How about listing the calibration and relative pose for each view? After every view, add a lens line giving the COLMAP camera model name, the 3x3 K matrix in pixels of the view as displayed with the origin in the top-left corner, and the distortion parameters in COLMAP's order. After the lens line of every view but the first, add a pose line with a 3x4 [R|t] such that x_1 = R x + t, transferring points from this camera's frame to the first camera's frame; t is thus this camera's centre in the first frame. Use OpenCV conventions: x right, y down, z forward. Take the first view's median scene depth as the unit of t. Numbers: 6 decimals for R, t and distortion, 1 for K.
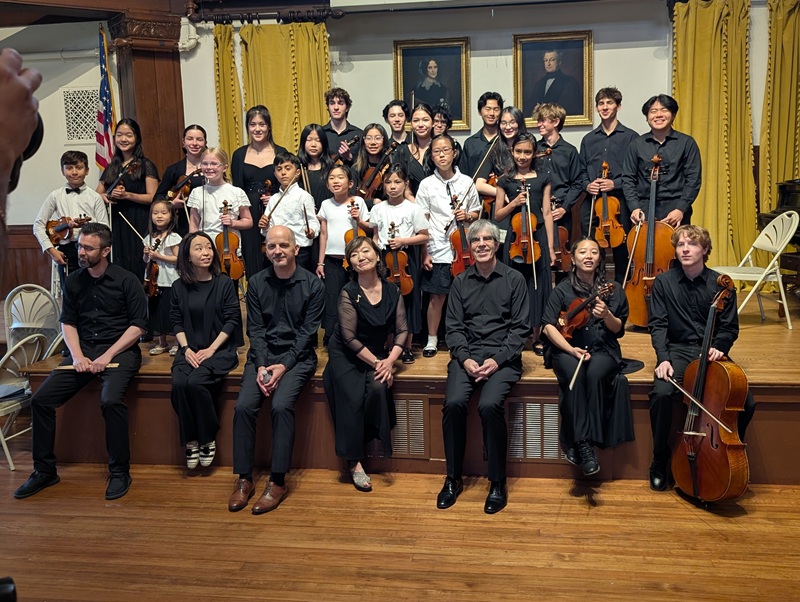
lens RADIAL K [[782.7, 0, 414.6], [0, 782.7, 299.3], [0, 0, 1]] dist [0.005944, 0.002778]
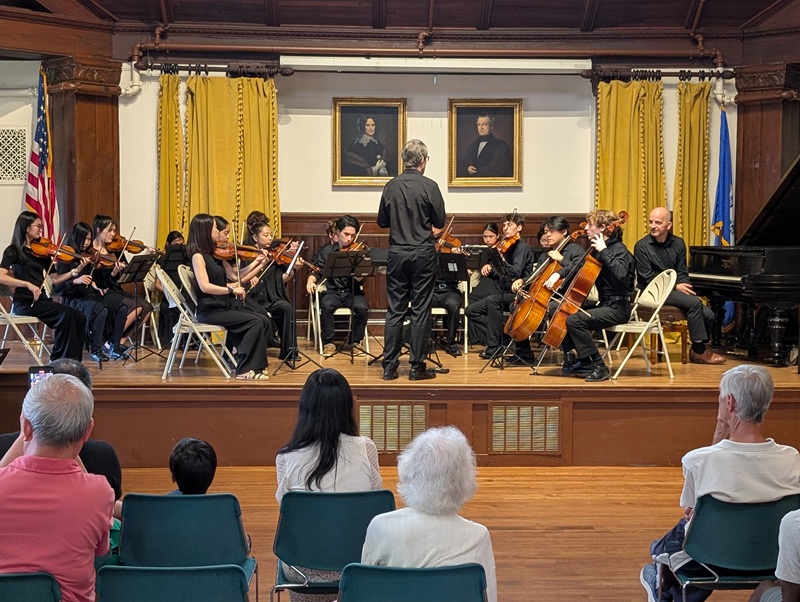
lens RADIAL K [[1203.3, 0, 400.0], [0, 1203.3, 301.0], [0, 0, 1]] dist [0.235124, -1.050844]
pose [[0.981204, 0.020261, 0.191906, -0.245775], [0.000405, 0.994254, -0.107042, 0.105165], [-0.192973, 0.105108, 0.975558, -0.543543]]
